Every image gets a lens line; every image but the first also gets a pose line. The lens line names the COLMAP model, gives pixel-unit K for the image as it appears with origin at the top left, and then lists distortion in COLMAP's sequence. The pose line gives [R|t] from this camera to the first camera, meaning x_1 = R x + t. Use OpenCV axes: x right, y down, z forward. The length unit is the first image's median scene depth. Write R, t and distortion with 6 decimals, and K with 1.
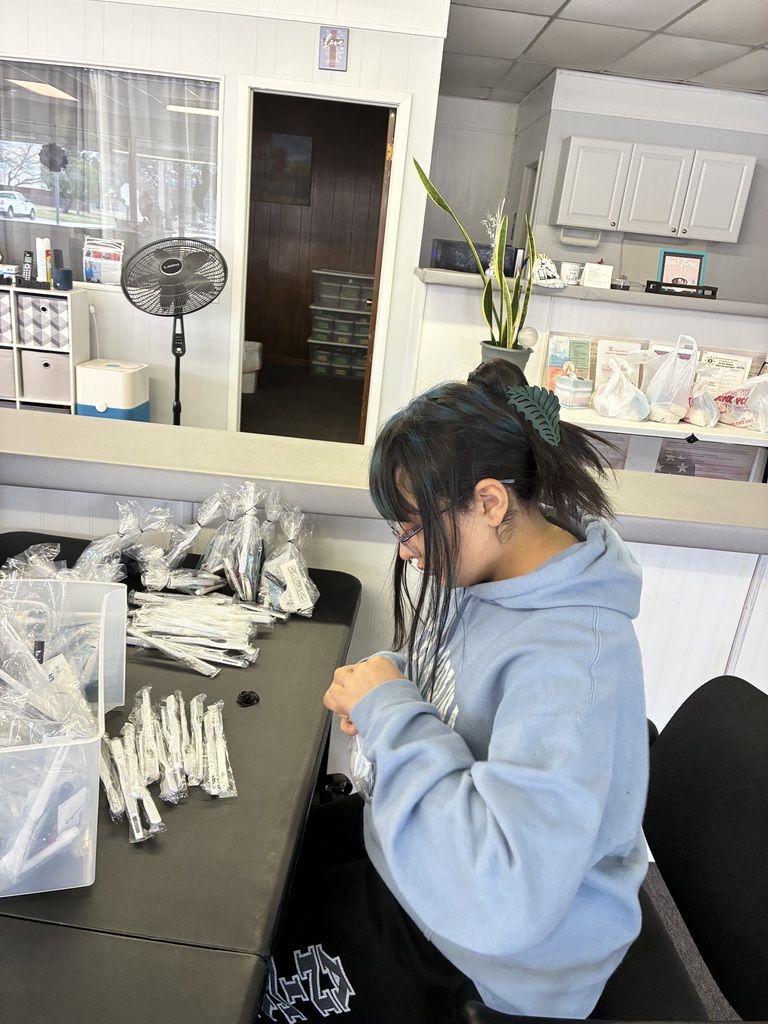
lens RADIAL K [[791.5, 0, 390.5], [0, 791.5, 512.1], [0, 0, 1]] dist [0.040478, -0.029751]
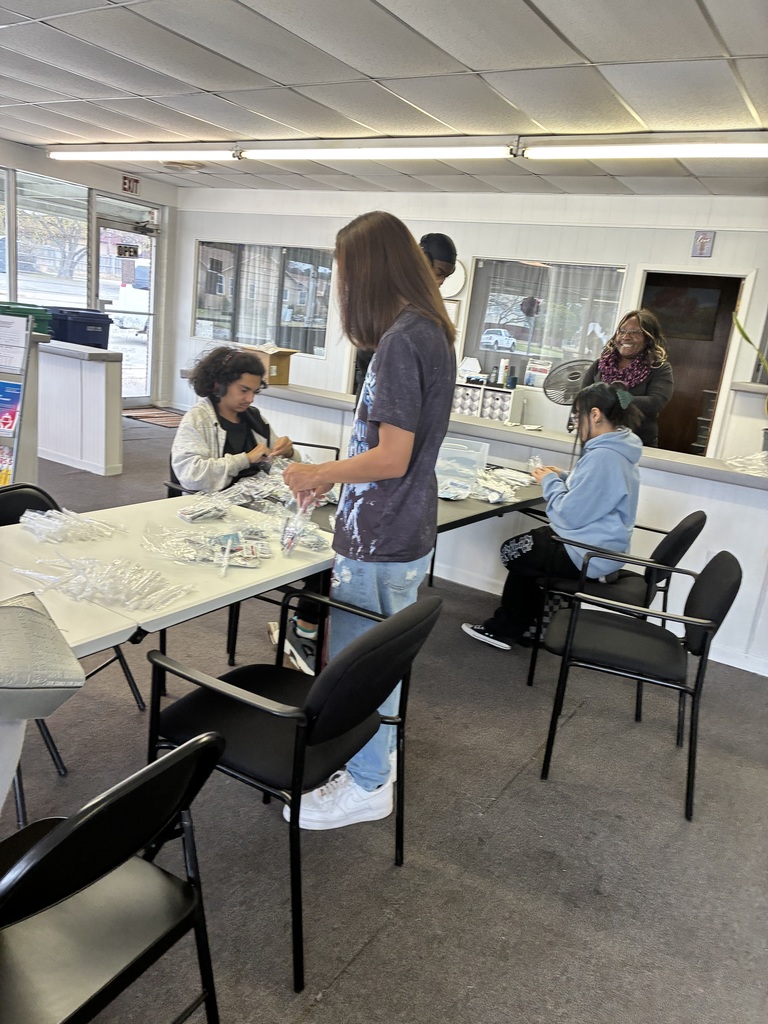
lens RADIAL K [[791.5, 0, 389.1], [0, 791.5, 515.8], [0, 0, 1]] dist [0.040478, -0.029751]
pose [[0.852702, 0.121114, -0.508165, 0.252801], [-0.195549, 0.976032, -0.095509, 0.191934], [0.484417, 0.180812, 0.855948, -0.504457]]
